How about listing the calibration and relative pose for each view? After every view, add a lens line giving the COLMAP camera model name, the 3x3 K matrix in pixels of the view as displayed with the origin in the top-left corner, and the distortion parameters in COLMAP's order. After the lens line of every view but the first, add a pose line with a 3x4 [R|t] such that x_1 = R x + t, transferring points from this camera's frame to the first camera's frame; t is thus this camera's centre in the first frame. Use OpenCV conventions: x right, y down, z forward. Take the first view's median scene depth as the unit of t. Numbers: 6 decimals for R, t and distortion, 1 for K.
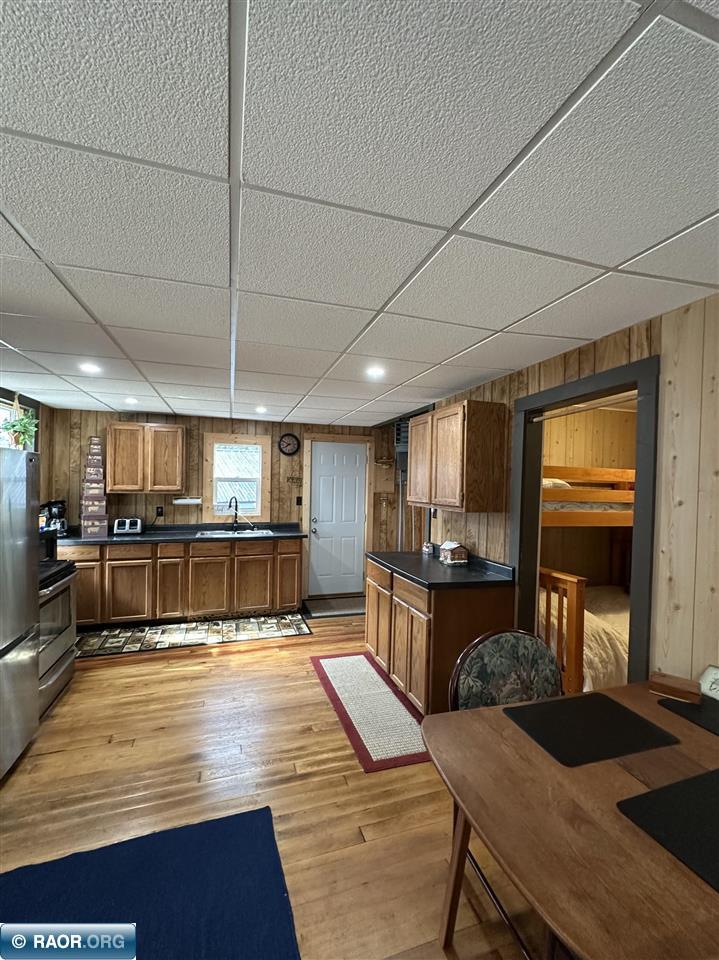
lens RADIAL K [[410.4, 0, 359.5], [0, 410.4, 480.0], [0, 0, 1]] dist [-0.001588, 0.000137]
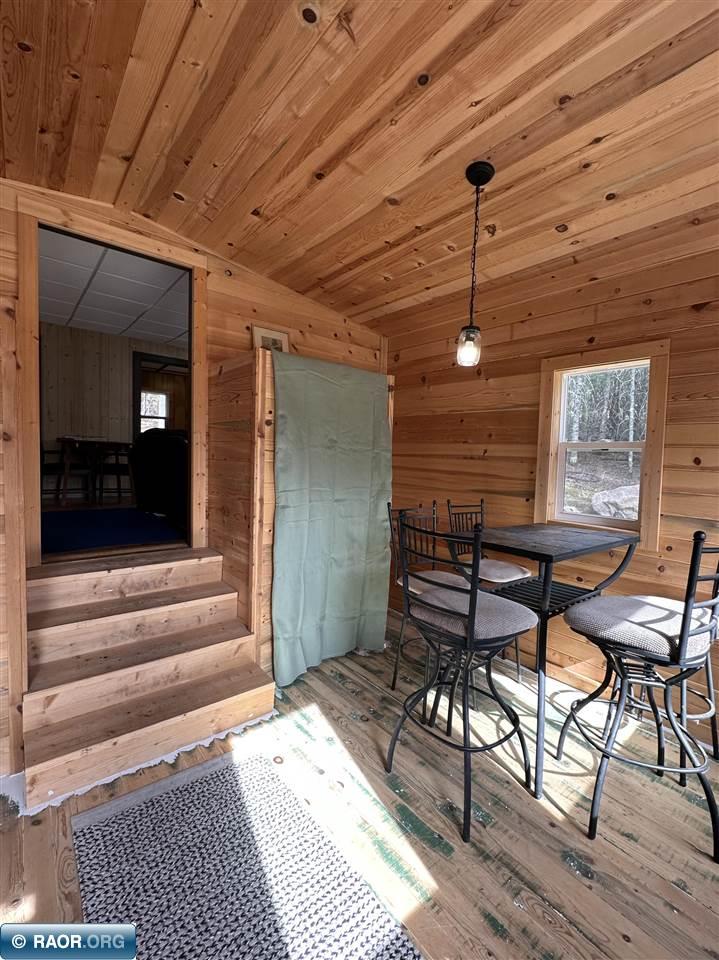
lens RADIAL K [[419.7, 0, 359.5], [0, 419.7, 480.0], [0, 0, 1]] dist [0.000610, -0.000149]
pose [[-0.377593, -0.079801, 0.922526, -1.296663], [-0.040046, 0.996755, 0.069831, 0.185027], [-0.925105, -0.010575, -0.379564, 0.012959]]
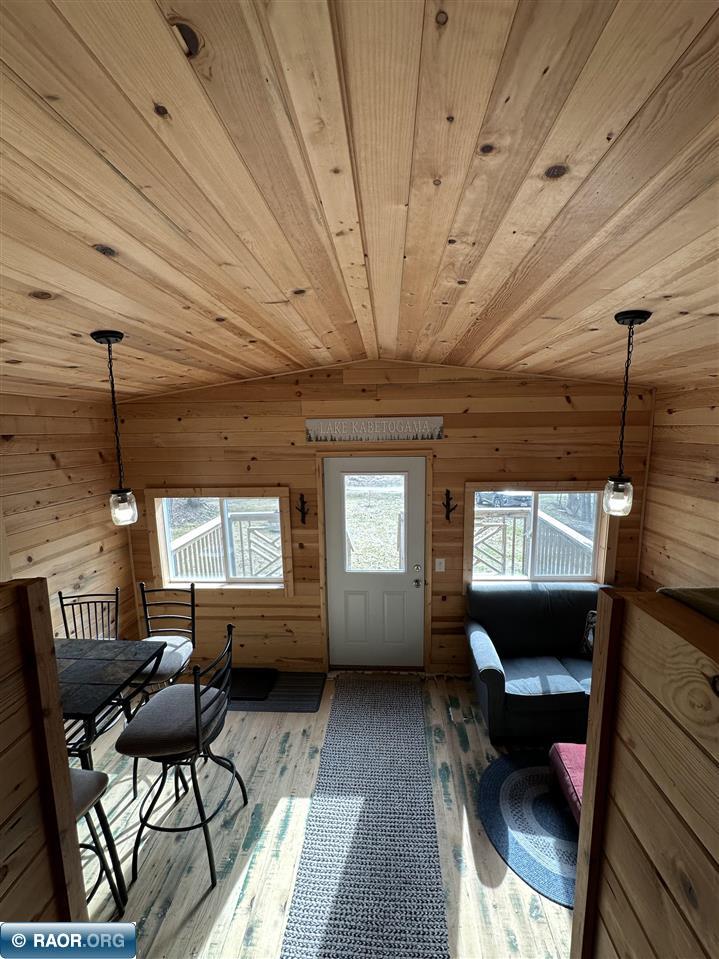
lens RADIAL K [[390.6, 0, 362.3], [0, 390.6, 479.4], [0, 0, 1]] dist [-0.007386, 0.000248]
pose [[-0.353335, 0.120640, -0.927686, -0.575583], [0.012009, 0.992153, 0.124450, -0.021278], [0.935420, 0.032832, -0.352011, 0.129619]]
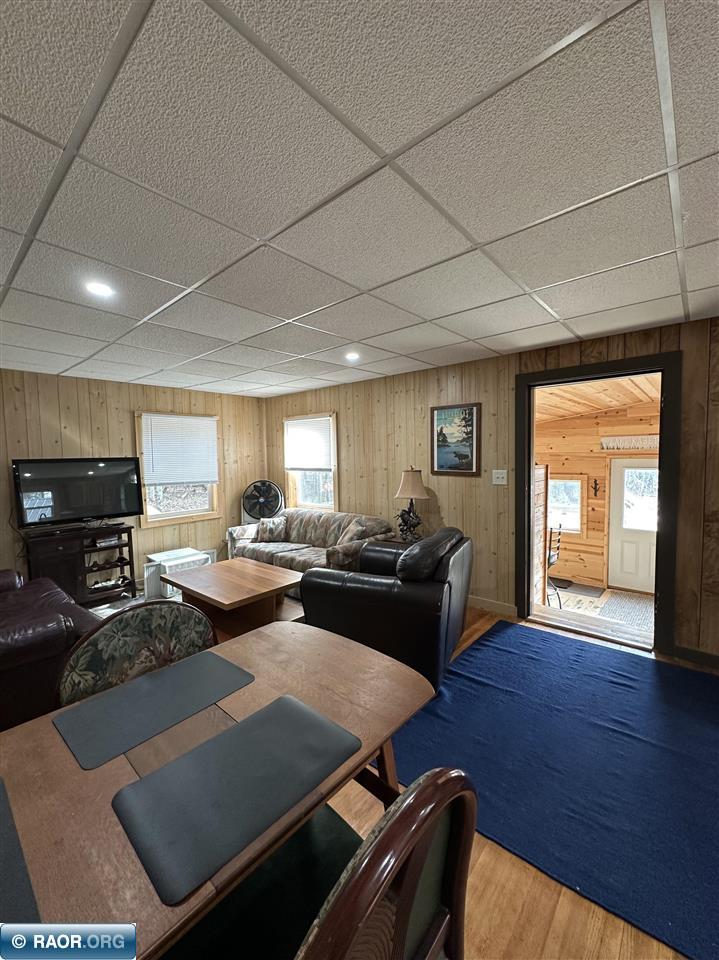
lens RADIAL K [[387.3, 0, 359.9], [0, 387.3, 479.4], [0, 0, 1]] dist [-0.002349, 0.000001]
pose [[-0.857747, 0.032359, -0.513052, 0.225506], [0.005175, 0.998510, 0.054324, 0.028520], [0.514045, 0.043941, -0.856637, 0.516581]]
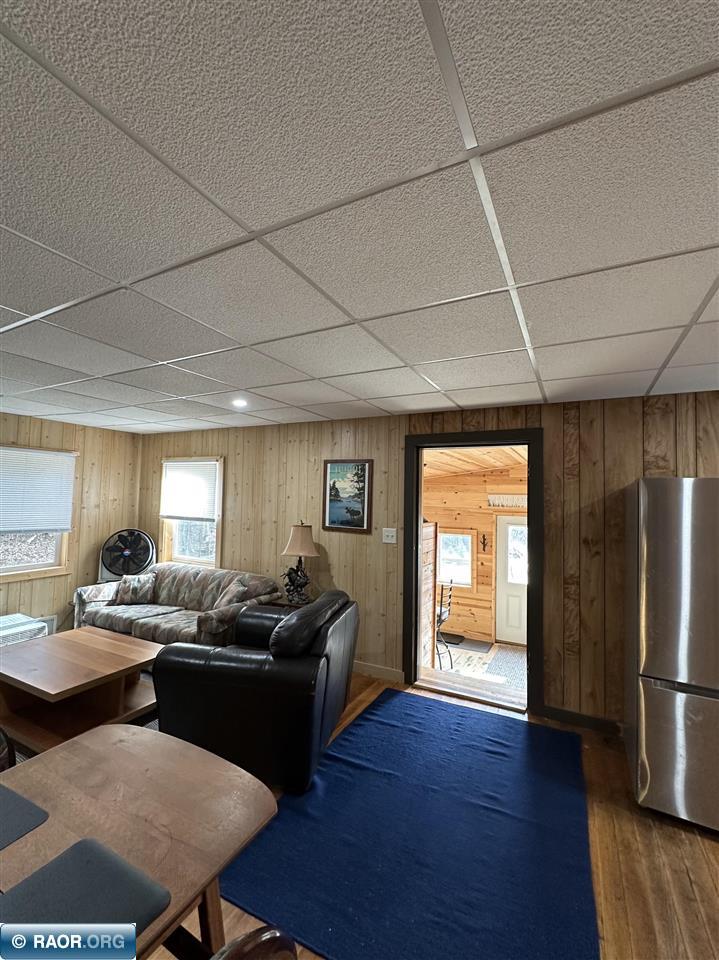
lens RADIAL K [[410.4, 0, 359.5], [0, 410.4, 480.0], [0, 0, 1]] dist [-0.001588, 0.000137]
pose [[-0.713604, -0.062508, -0.697755, 0.199572], [-0.033369, 0.997914, -0.055272, 0.003518], [0.699755, -0.016159, -0.714201, 0.535962]]
